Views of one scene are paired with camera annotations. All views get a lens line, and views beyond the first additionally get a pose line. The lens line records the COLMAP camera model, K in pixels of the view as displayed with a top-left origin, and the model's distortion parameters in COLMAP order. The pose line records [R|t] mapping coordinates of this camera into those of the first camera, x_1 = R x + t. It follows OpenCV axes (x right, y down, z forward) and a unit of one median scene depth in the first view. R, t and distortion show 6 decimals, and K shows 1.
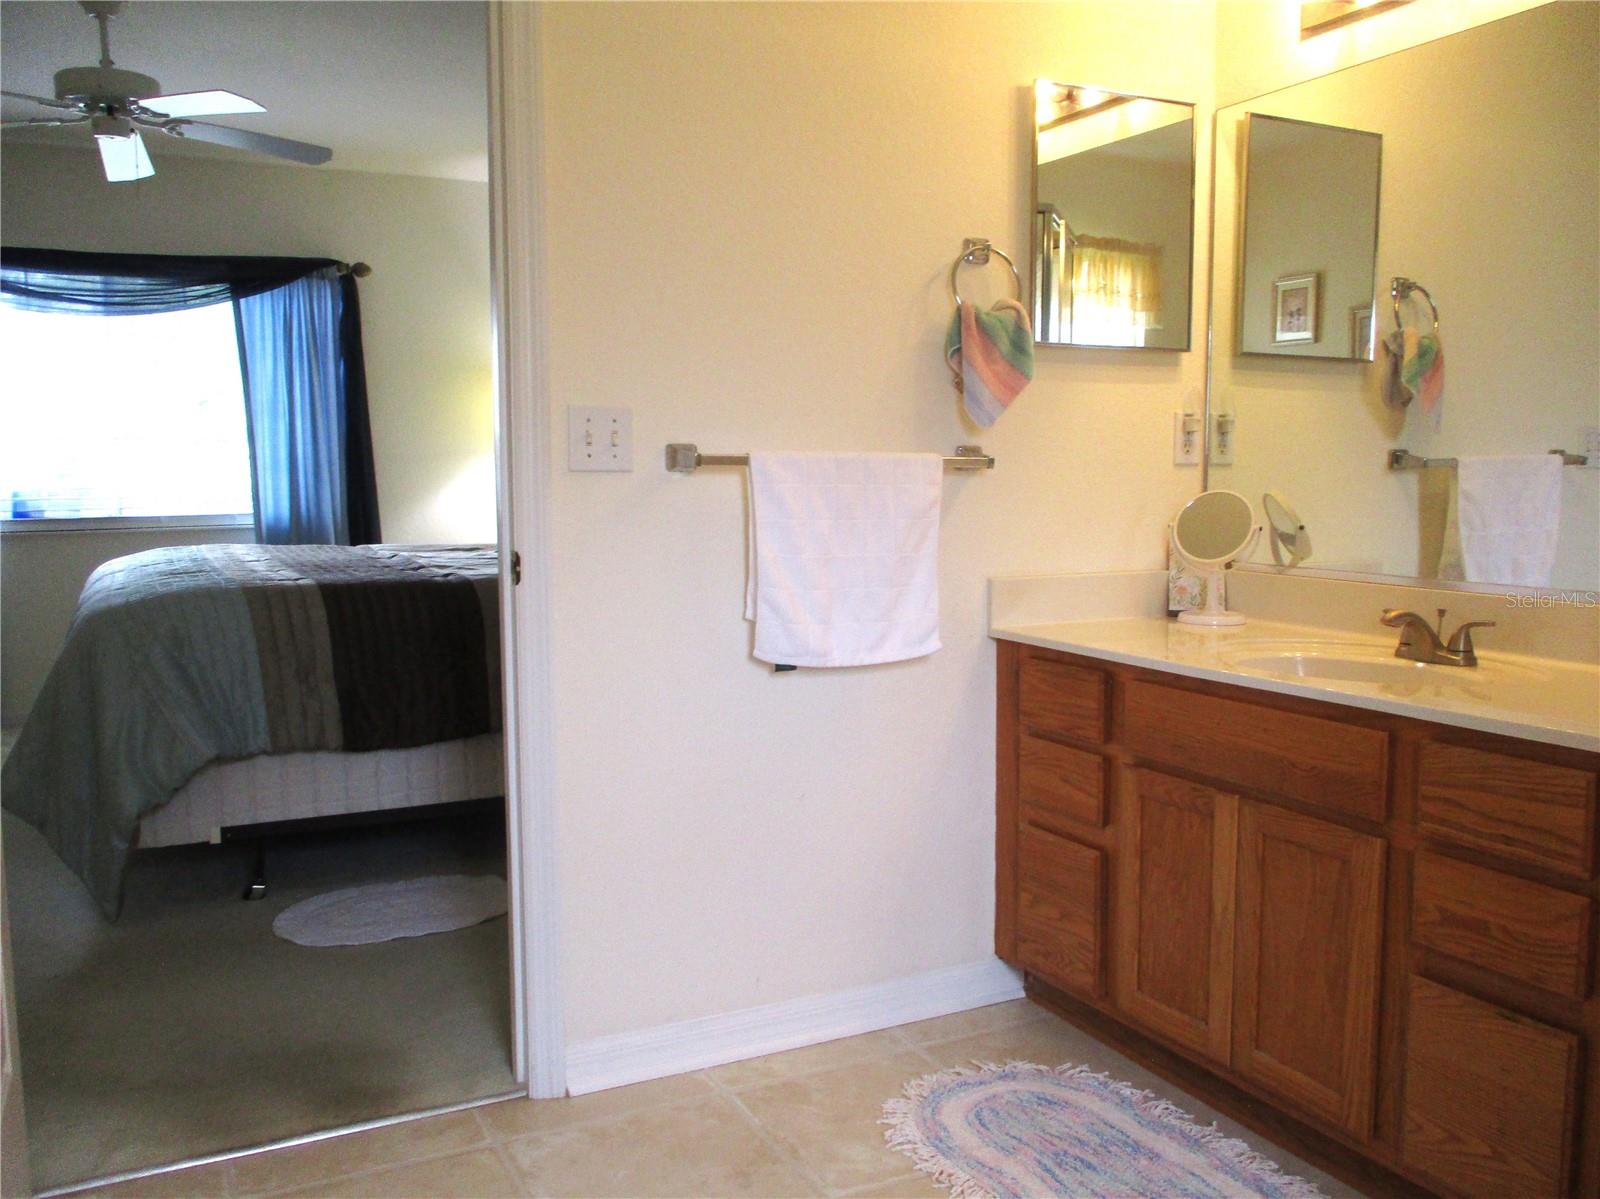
lens RADIAL K [[1326.3, 0, 800.0], [0, 1326.3, 599.5], [0, 0, 1]] dist [-0.025756, 0.001936]
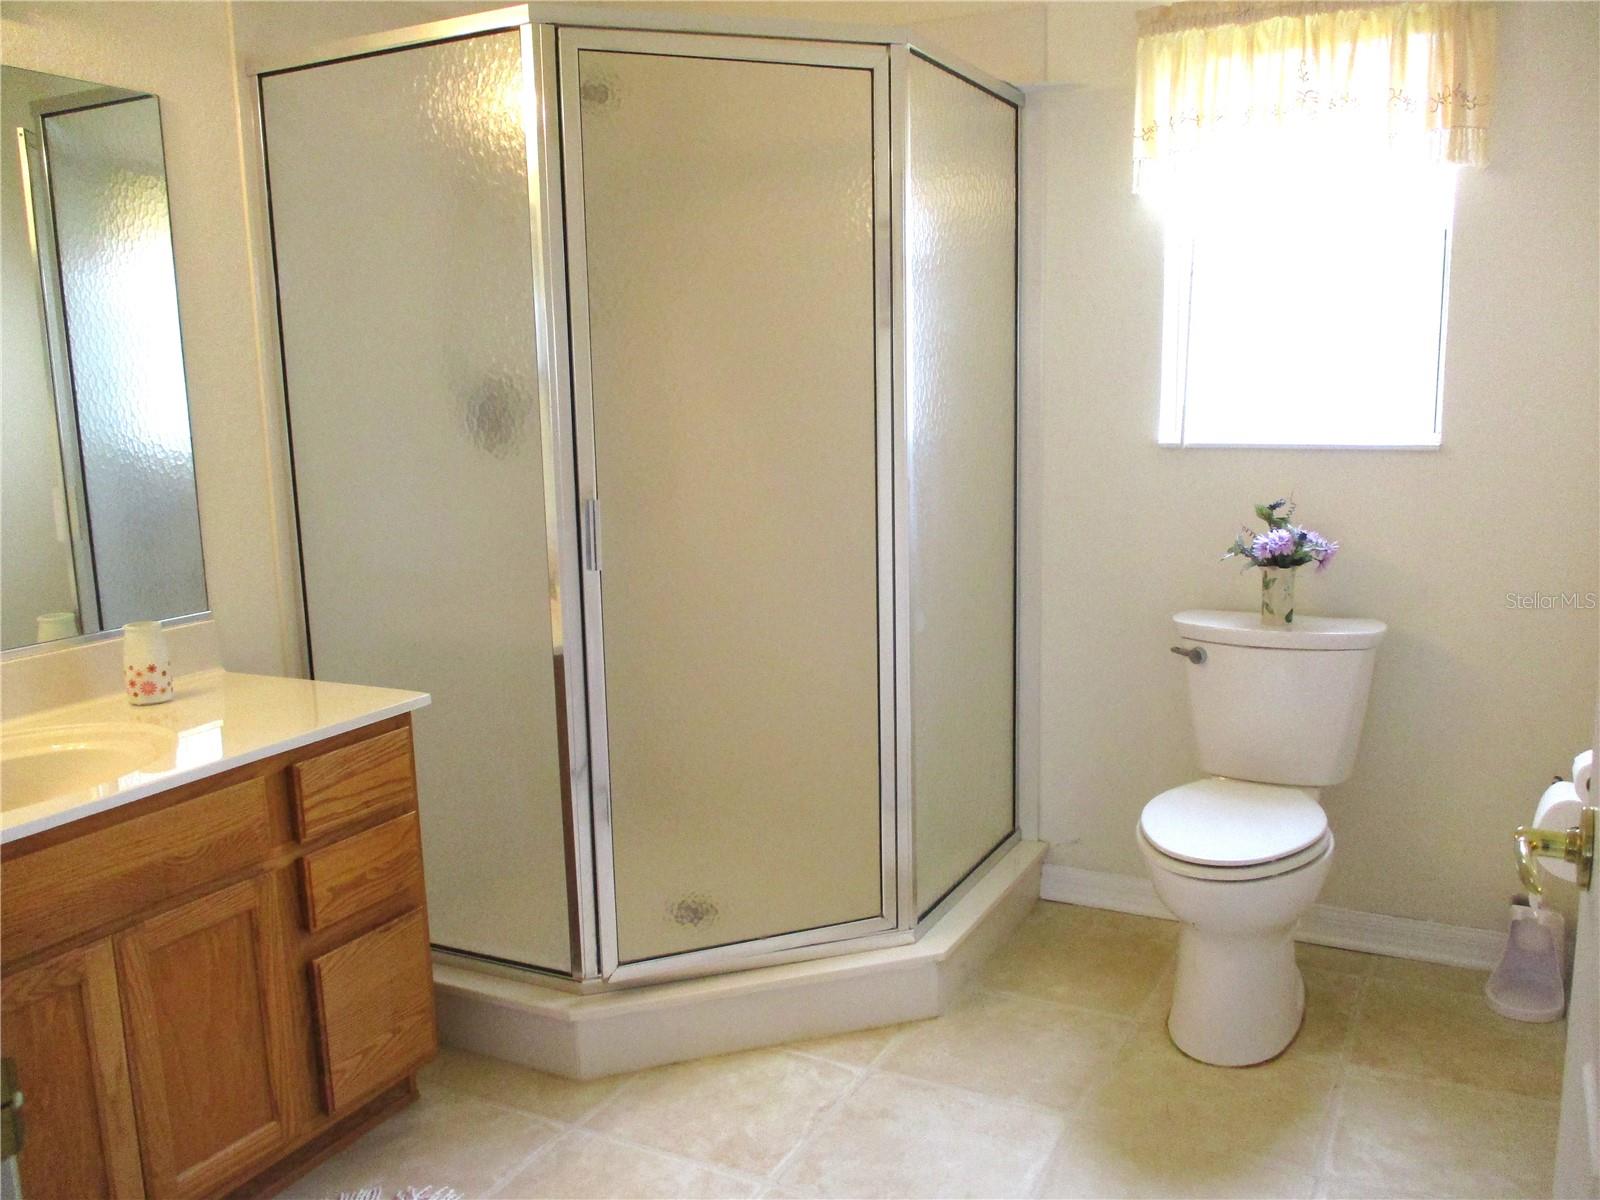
lens RADIAL K [[1326.3, 0, 800.0], [0, 1326.3, 600.0], [0, 0, 1]] dist [-0.025756, 0.001936]
pose [[-0.573739, -0.100571, 0.812840, -0.751977], [0.125716, 0.969858, 0.208734, -0.232884], [-0.809333, 0.221946, -0.543802, 1.282727]]
